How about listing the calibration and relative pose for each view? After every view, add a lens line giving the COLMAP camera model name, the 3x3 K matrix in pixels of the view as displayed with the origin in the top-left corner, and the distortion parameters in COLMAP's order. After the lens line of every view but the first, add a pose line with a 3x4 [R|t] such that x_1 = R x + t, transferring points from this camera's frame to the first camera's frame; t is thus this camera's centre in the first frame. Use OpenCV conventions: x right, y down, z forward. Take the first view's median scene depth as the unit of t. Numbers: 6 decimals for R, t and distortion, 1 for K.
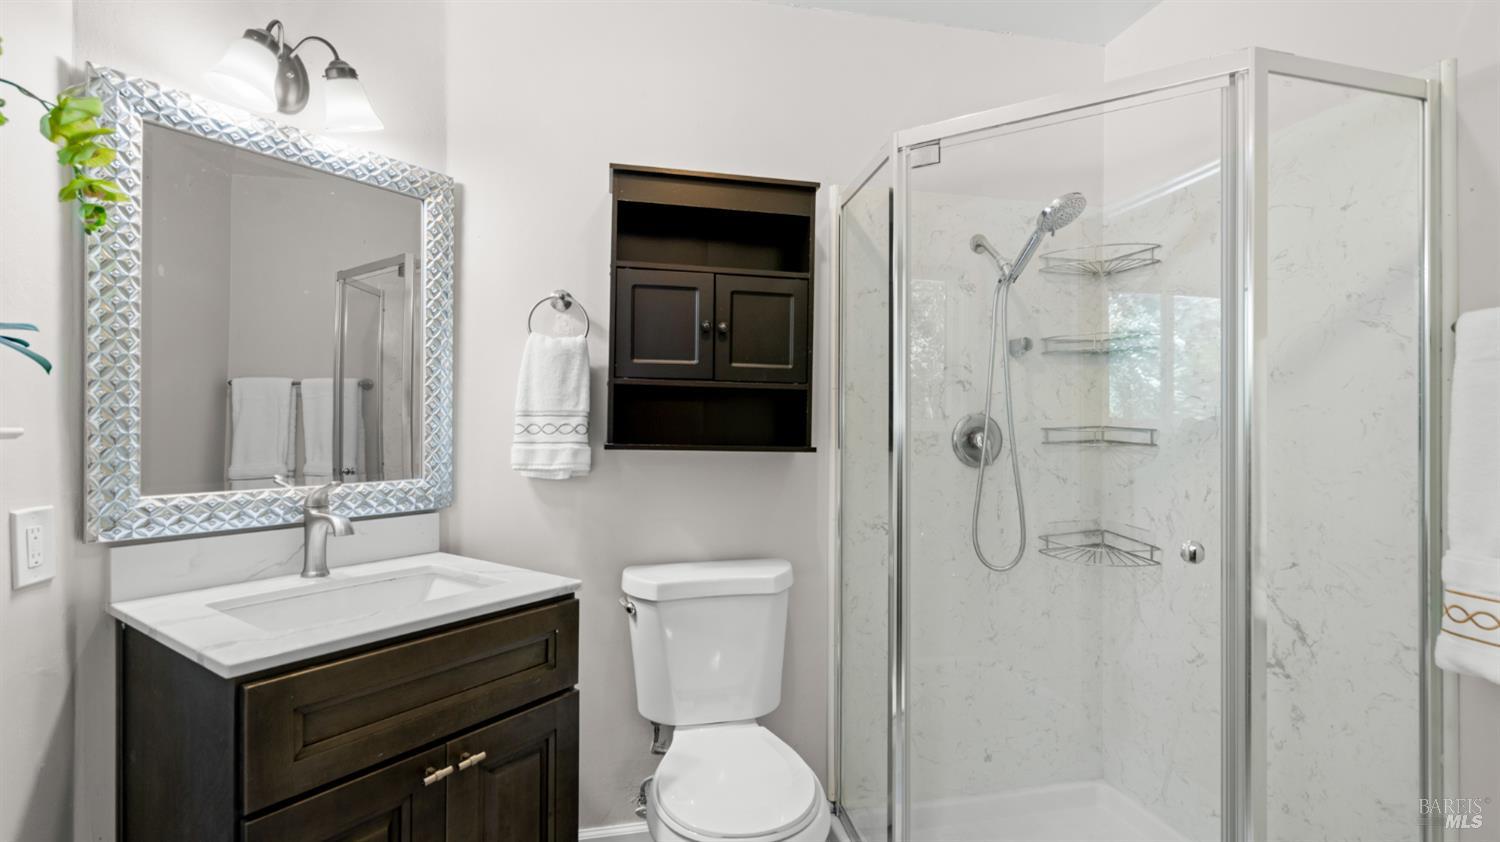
lens RADIAL K [[682.2, 0, 750.8], [0, 682.2, 428.4], [0, 0, 1]] dist [-0.000530, 0.000266]
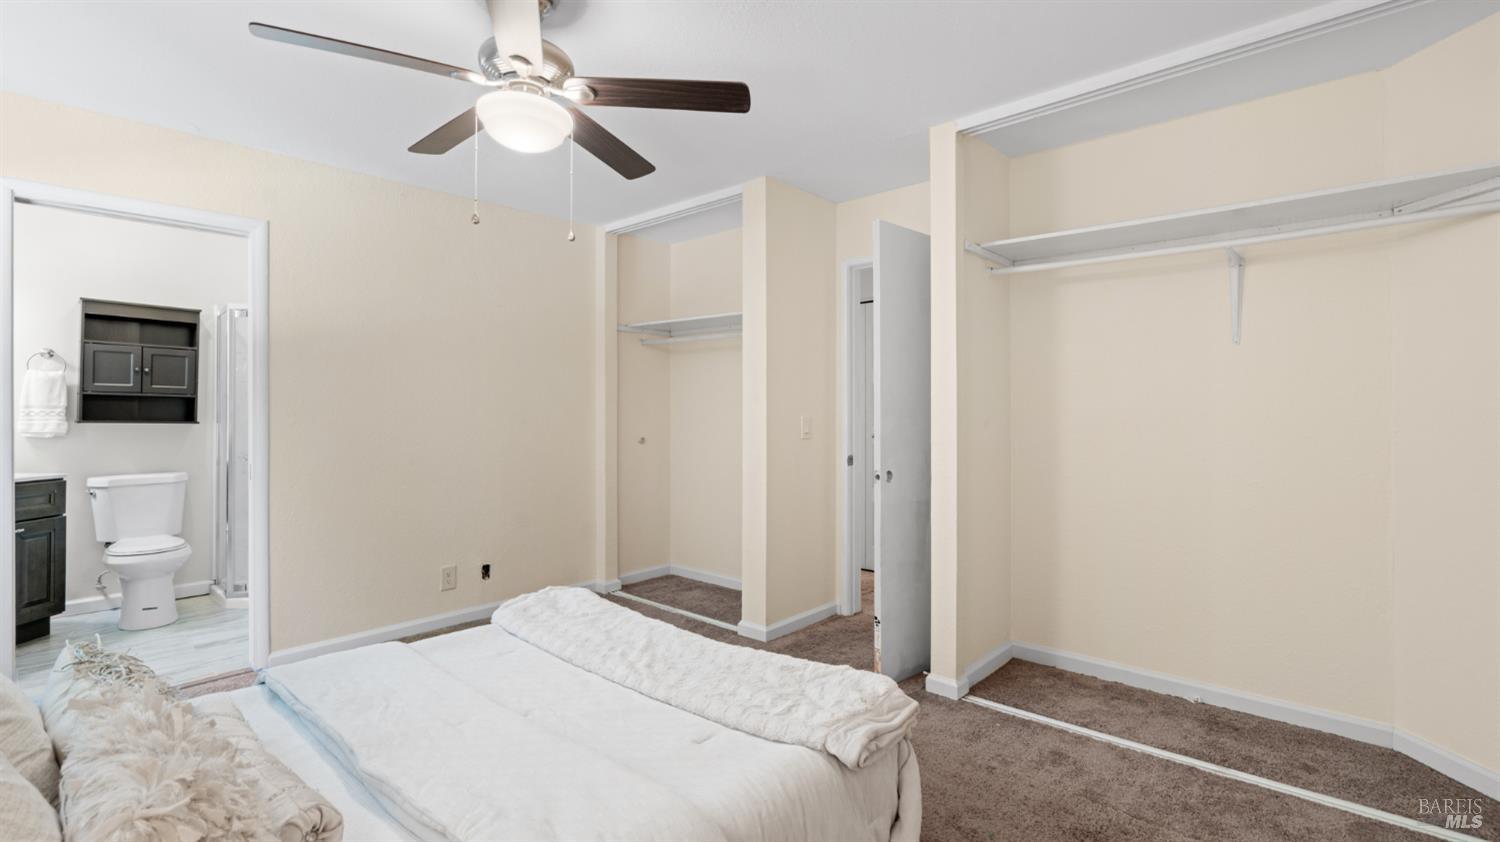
lens RADIAL K [[694.2, 0, 747.4], [0, 694.2, 412.7], [0, 0, 1]] dist [-0.009653, 0.007845]
pose [[0.827755, 0.003301, 0.561080, 0.330707], [-0.004997, 0.999986, 0.001490, -0.017546], [-0.561067, -0.004038, 0.827760, -2.105748]]
